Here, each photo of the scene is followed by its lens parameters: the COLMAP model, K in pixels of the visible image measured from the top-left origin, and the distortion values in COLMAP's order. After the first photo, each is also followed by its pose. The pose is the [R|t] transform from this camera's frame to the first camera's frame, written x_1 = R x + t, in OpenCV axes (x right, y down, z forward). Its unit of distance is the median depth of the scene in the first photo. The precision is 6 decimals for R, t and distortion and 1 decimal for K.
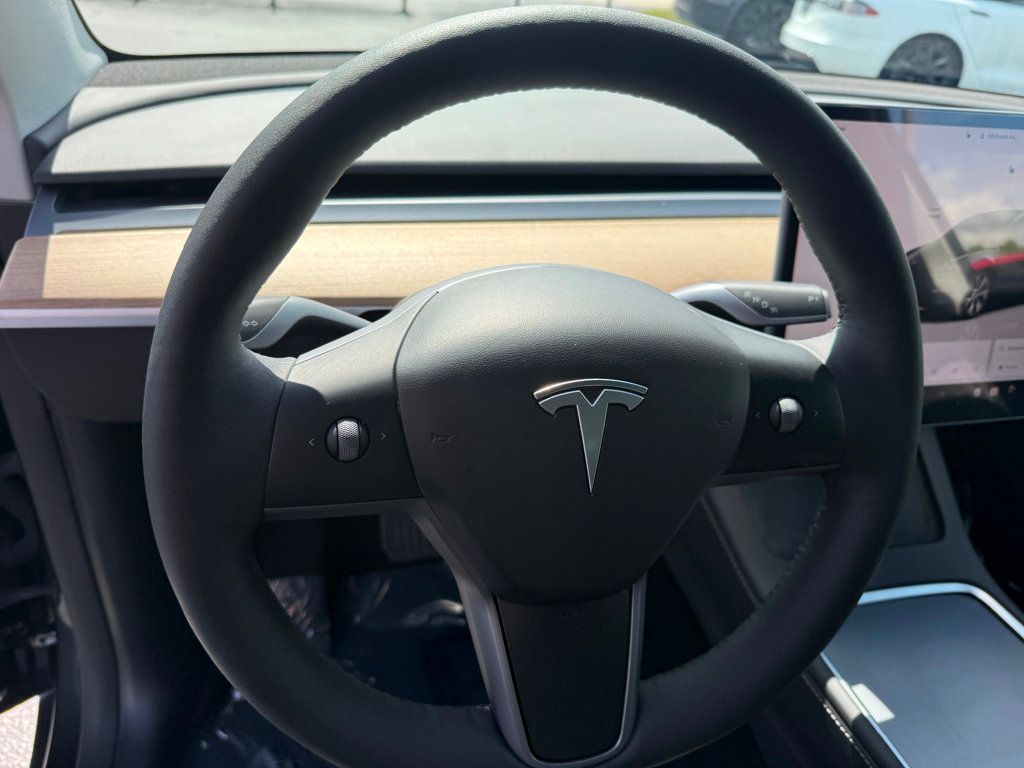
lens RADIAL K [[736.3, 0, 515.0], [0, 736.3, 383.0], [0, 0, 1]] dist [0.001085, -0.013087]
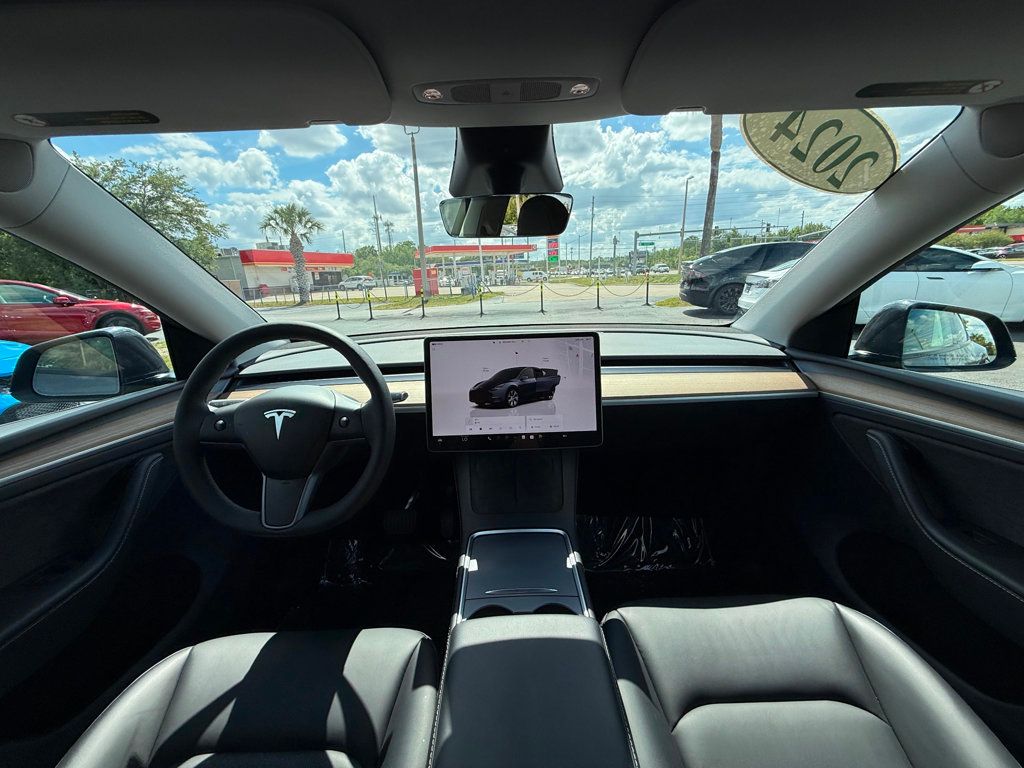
lens RADIAL K [[409.1, 0, 516.7], [0, 409.1, 380.8], [0, 0, 1]] dist [-0.005719, 0.001110]
pose [[0.968306, -0.057097, -0.243154, 0.956702], [-0.016093, 0.957235, -0.288863, 0.234591], [0.249249, 0.283621, 0.925977, -0.367051]]
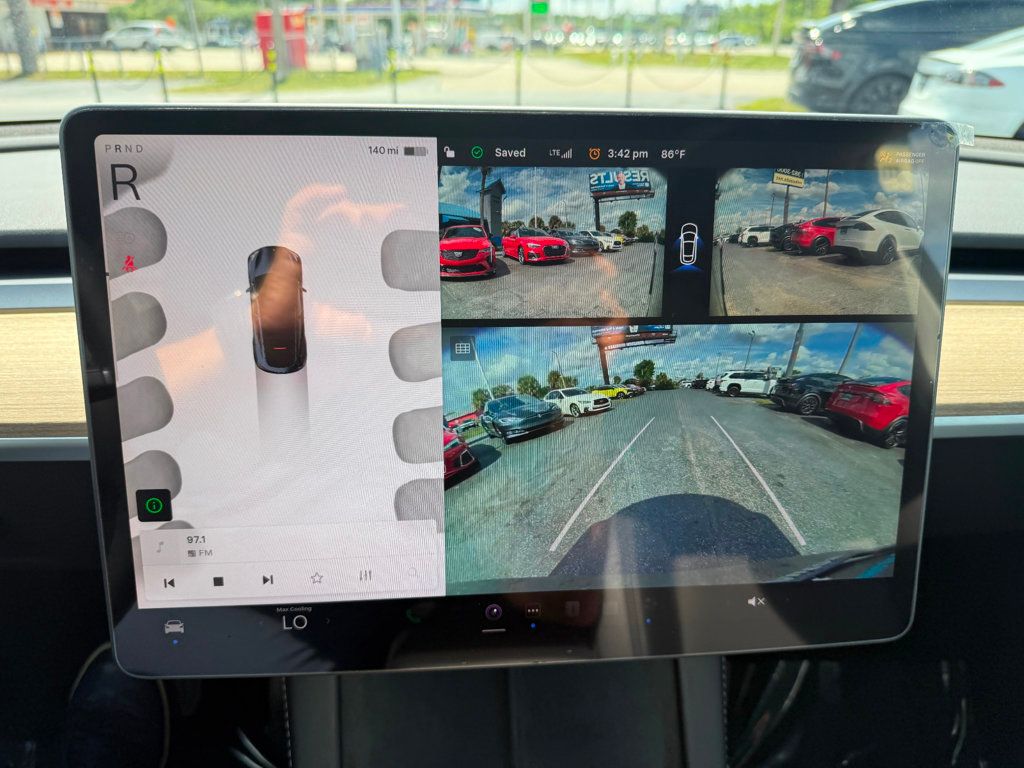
lens RADIAL K [[736.3, 0, 523.0], [0, 736.3, 396.0], [0, 0, 1]] dist [0.001085, -0.013087]
pose [[0.986113, 0.006668, -0.165940, 0.678953], [-0.023398, 0.994805, -0.099071, -0.089017], [0.164418, 0.101577, 0.981147, 0.440598]]
